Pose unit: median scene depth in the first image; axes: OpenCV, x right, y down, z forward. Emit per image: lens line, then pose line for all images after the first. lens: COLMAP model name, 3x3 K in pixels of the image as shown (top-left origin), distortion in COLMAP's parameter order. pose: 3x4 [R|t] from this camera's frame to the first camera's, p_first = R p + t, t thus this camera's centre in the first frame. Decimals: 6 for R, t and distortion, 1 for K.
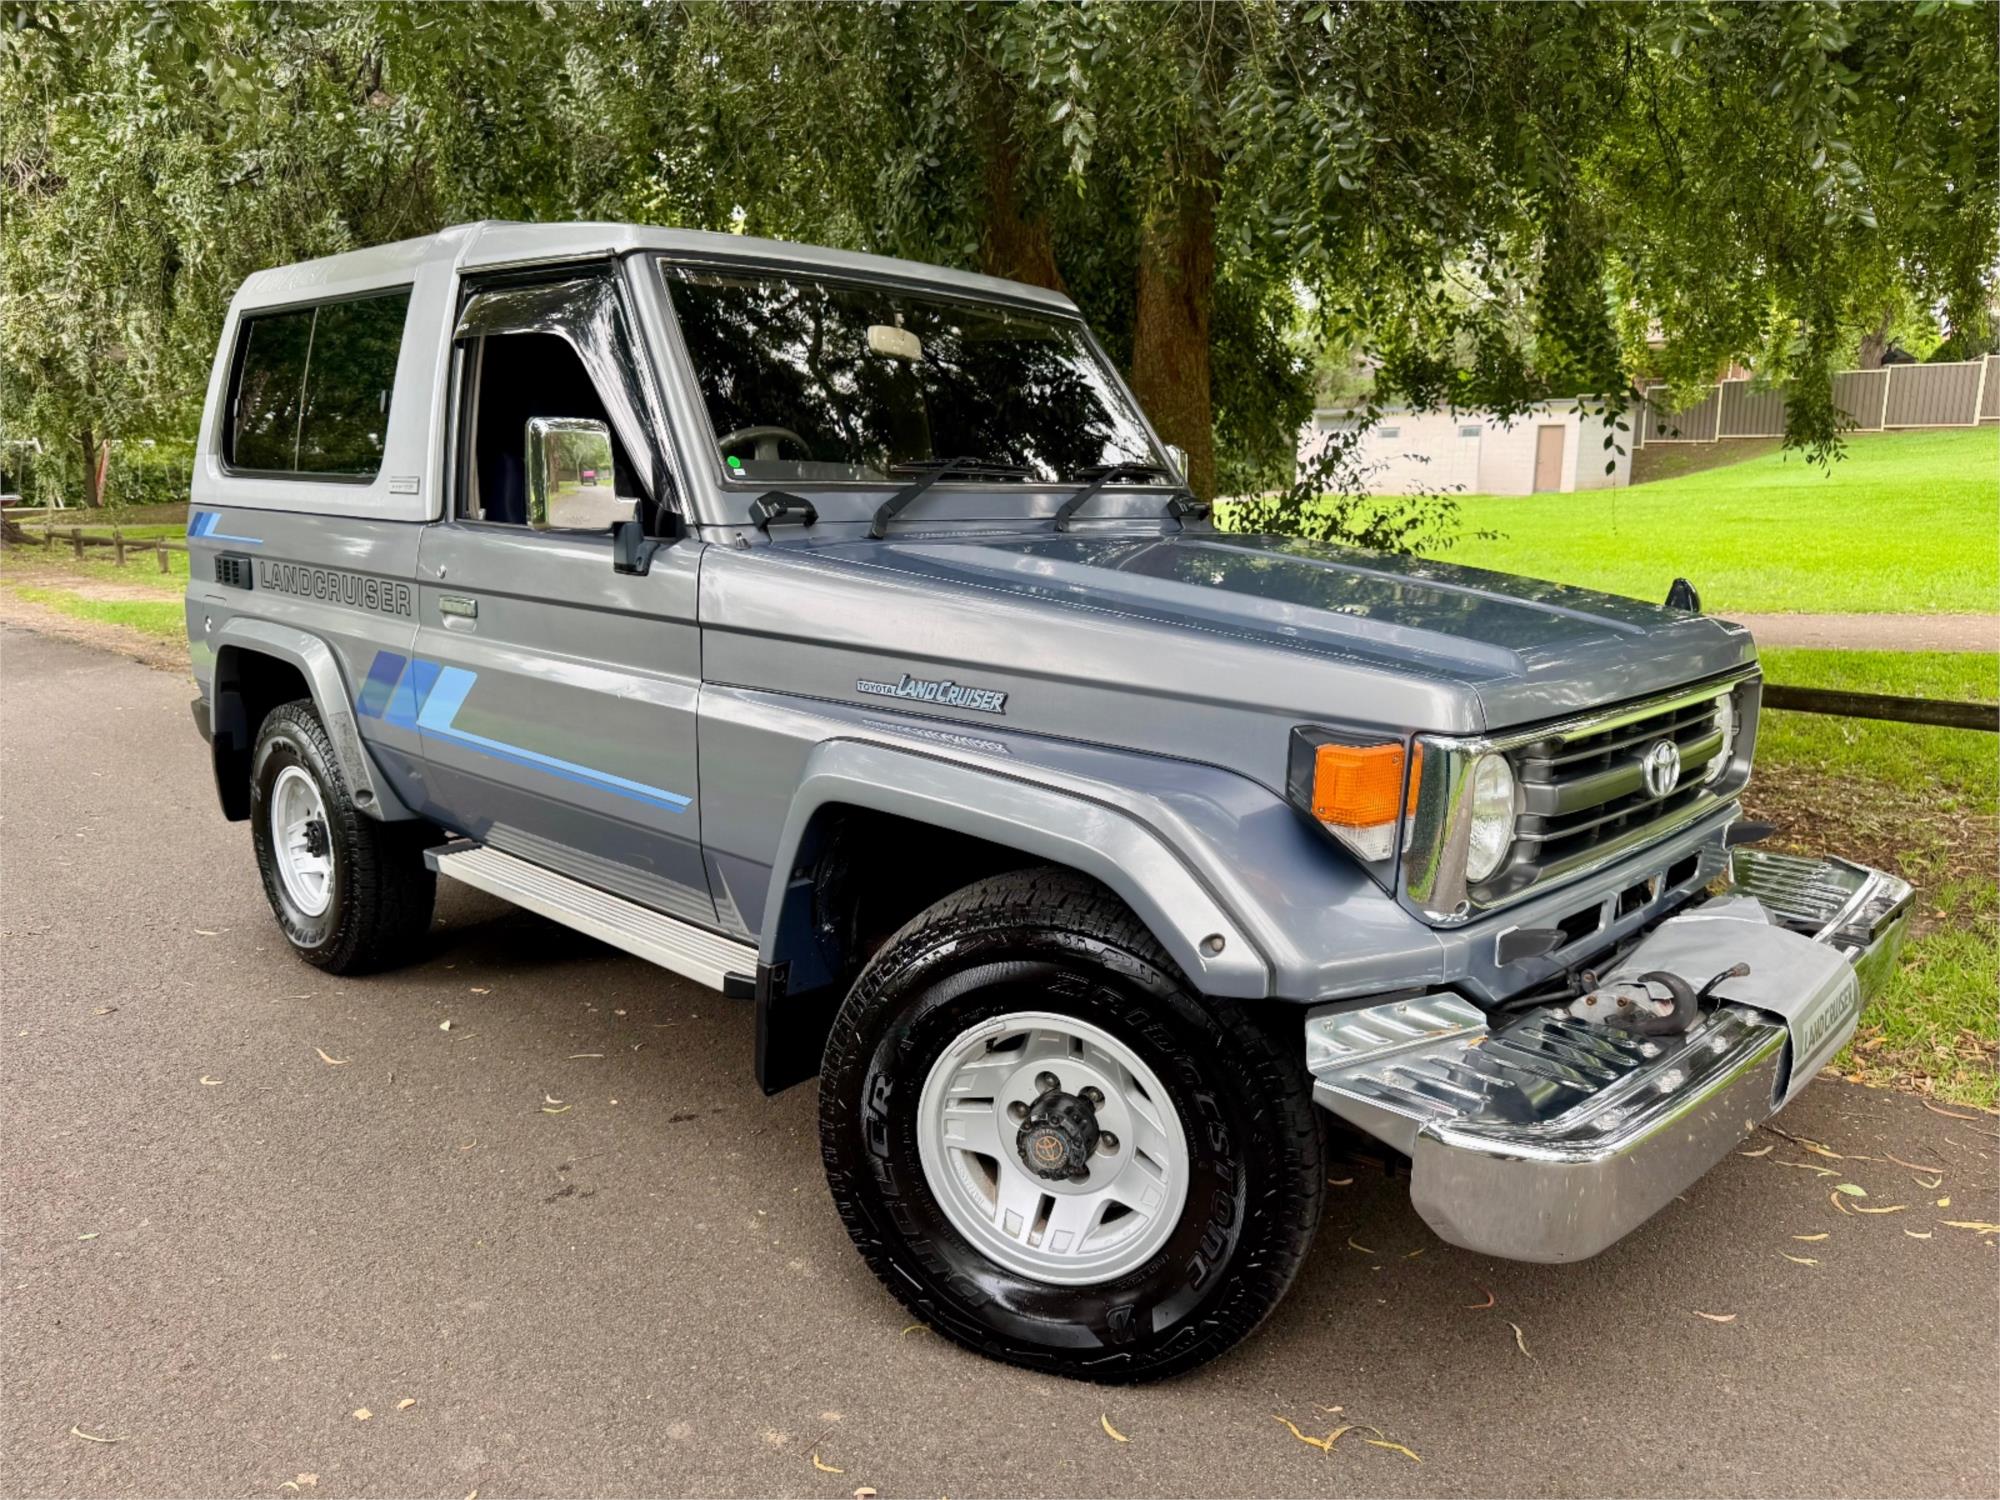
lens RADIAL K [[1434.9, 0, 998.6], [0, 1434.9, 757.1], [0, 0, 1]] dist [0.023304, -0.031382]
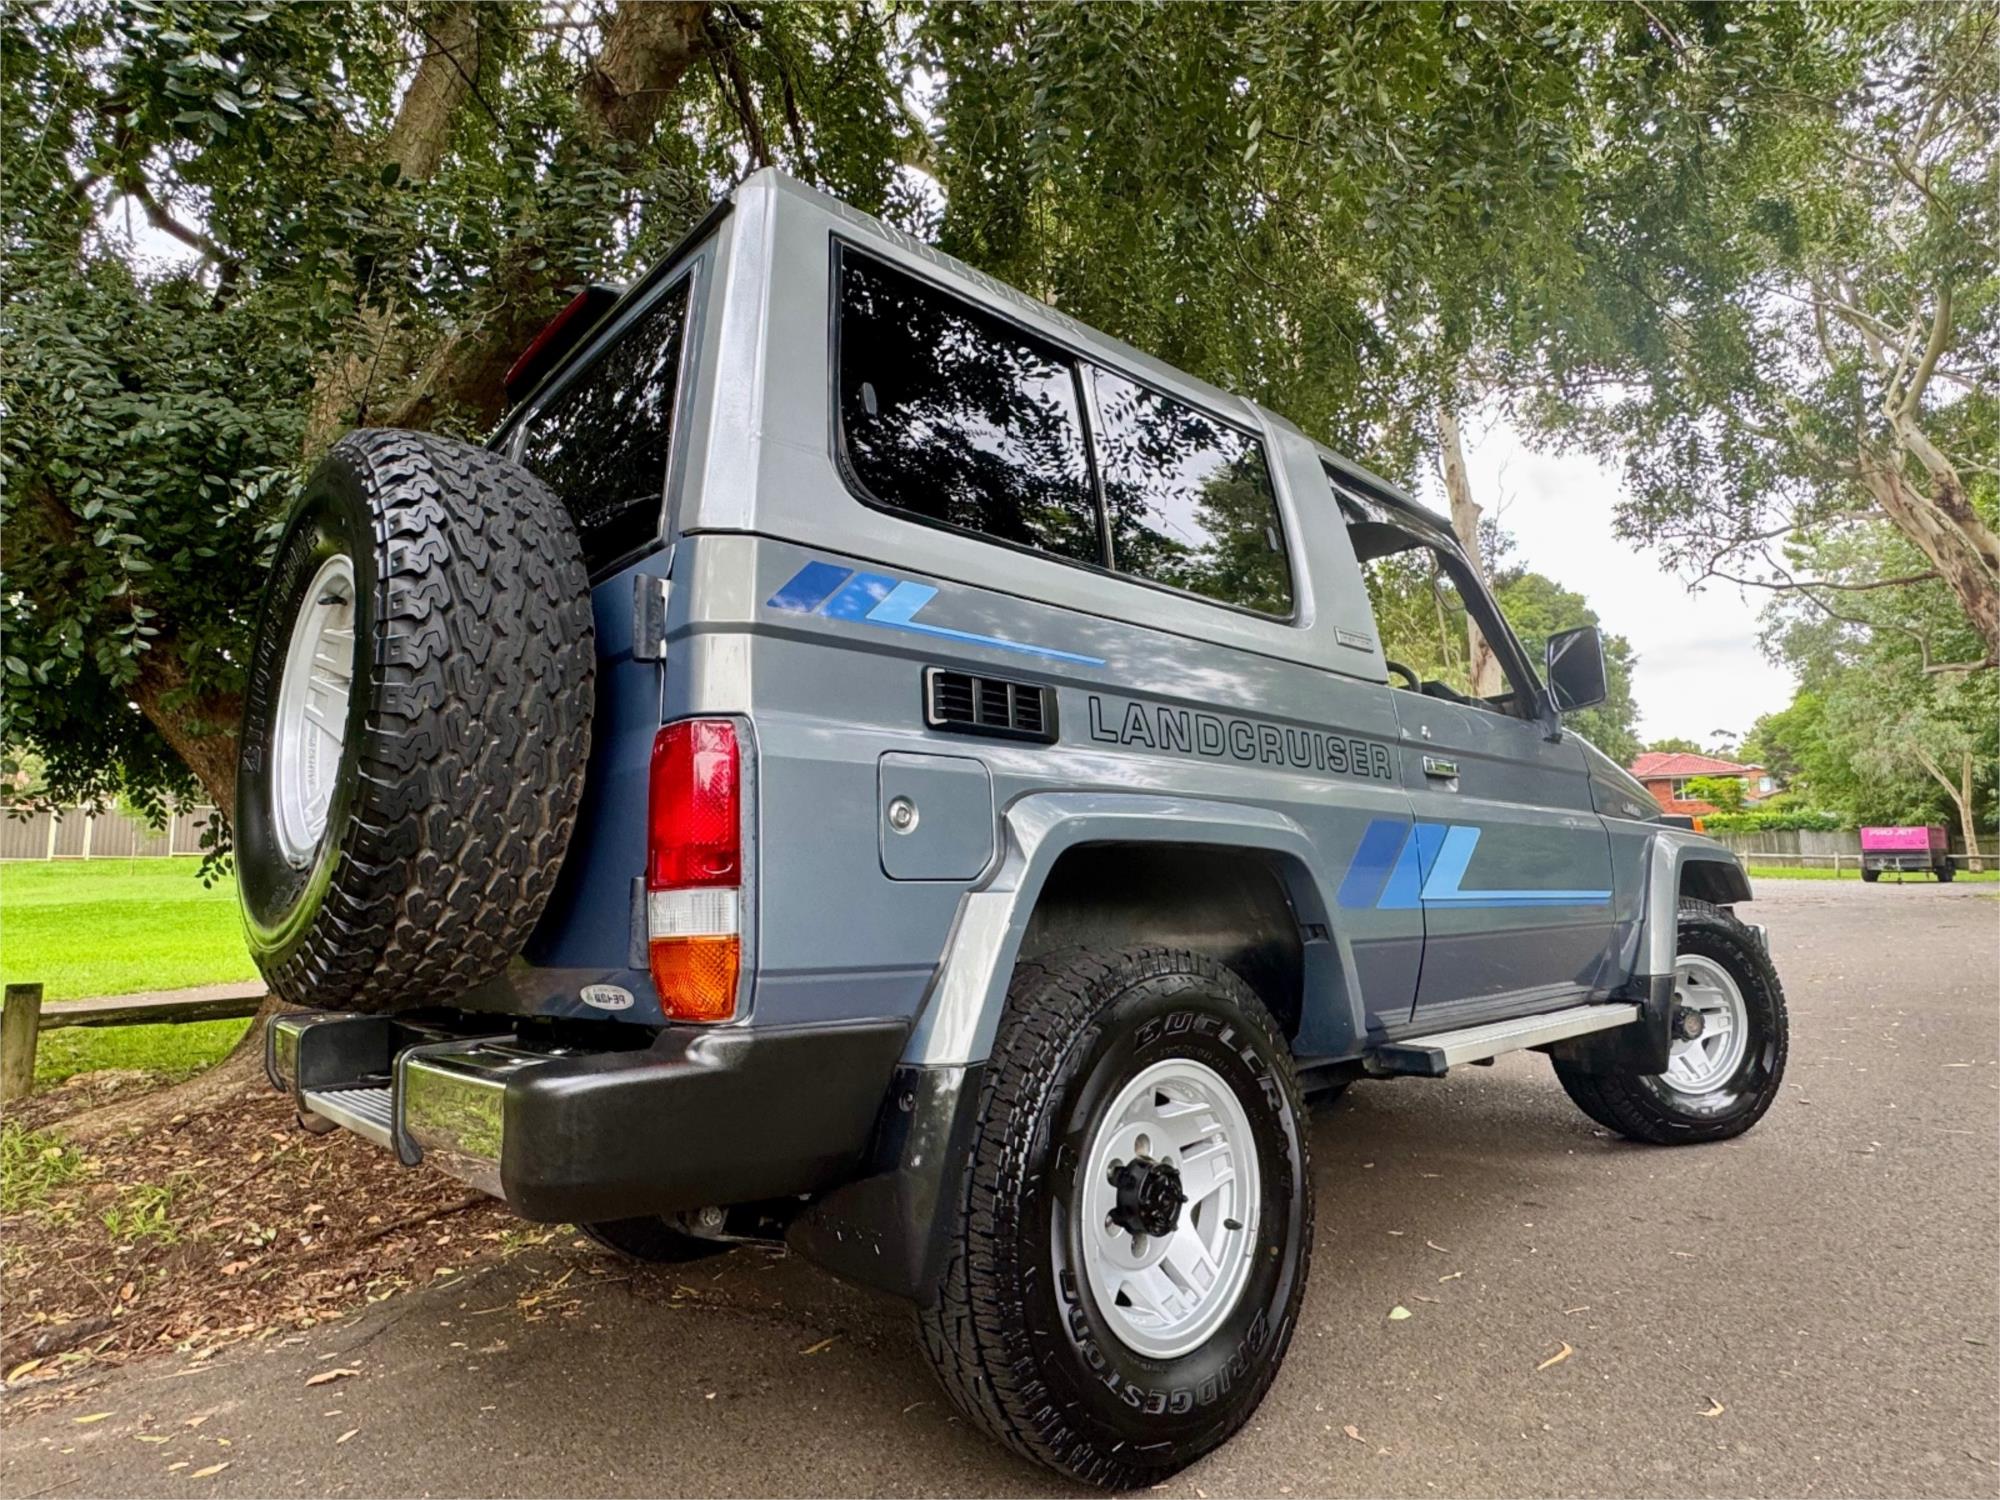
lens RADIAL K [[1107.9, 0, 979.9], [0, 1107.9, 740.9], [0, 0, 1]] dist [0.000357, -0.001580]
pose [[0.066296, 0.135907, 0.988501, -1.427442], [0.223634, 0.963454, -0.147462, -0.099286], [-0.972416, 0.230838, 0.033480, 1.575383]]
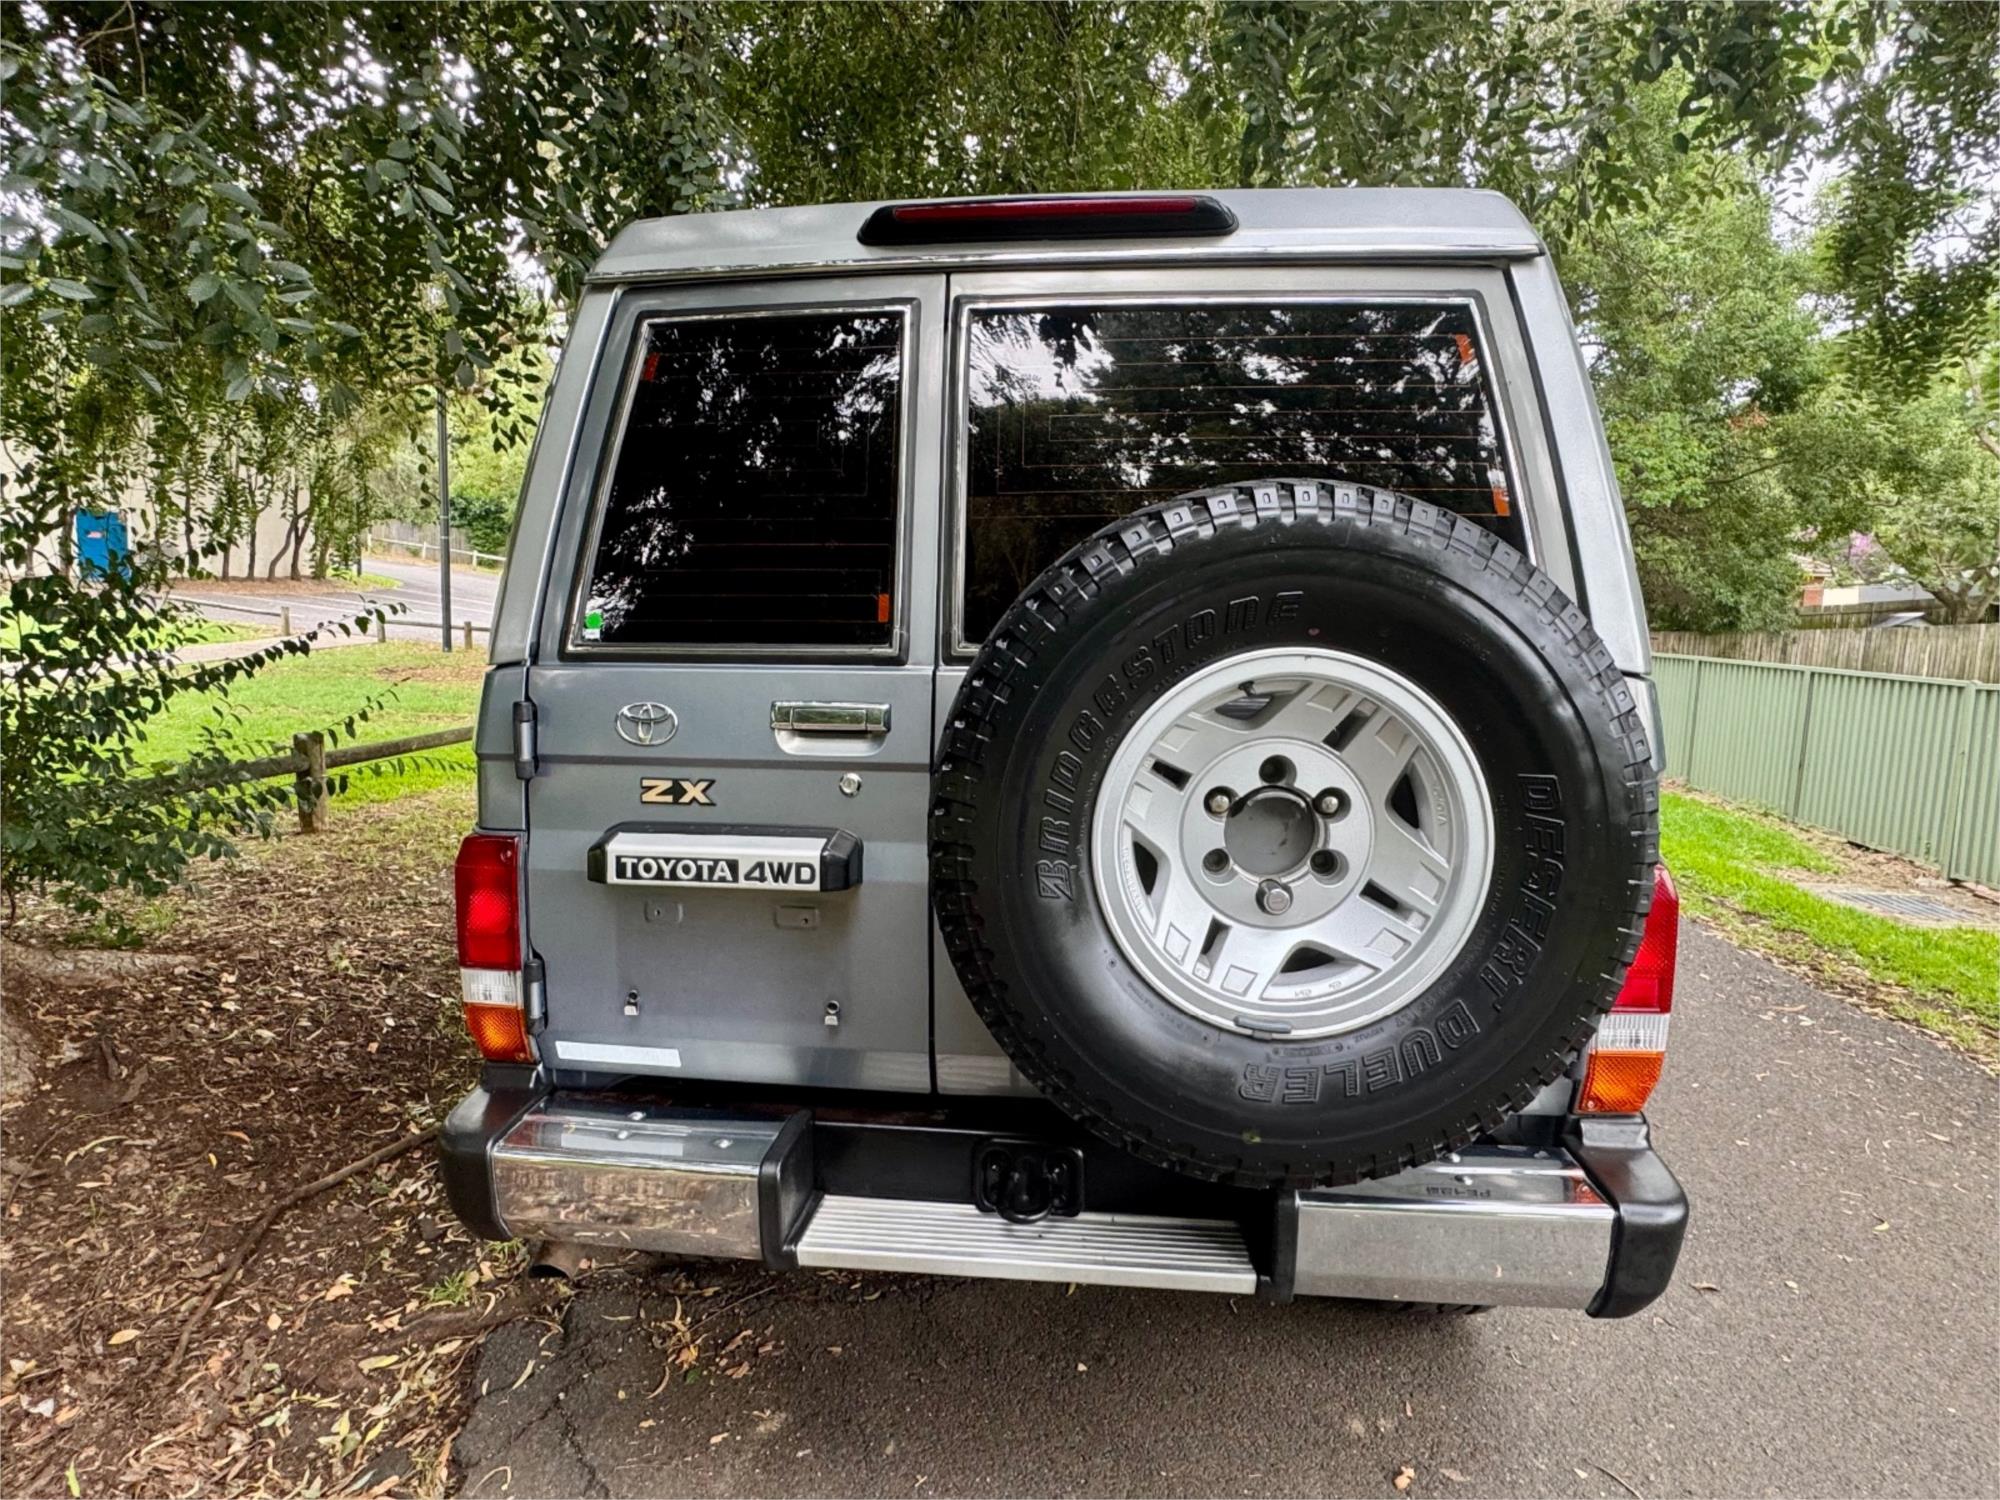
lens RADIAL K [[1107.9, 0, 994.8], [0, 1107.9, 750.4], [0, 0, 1]] dist [0.000357, -0.001580]
pose [[-0.634676, -0.110337, 0.764861, -1.151975], [0.126235, 0.961657, 0.243475, -0.441787], [-0.762399, 0.251080, -0.596412, 2.282898]]
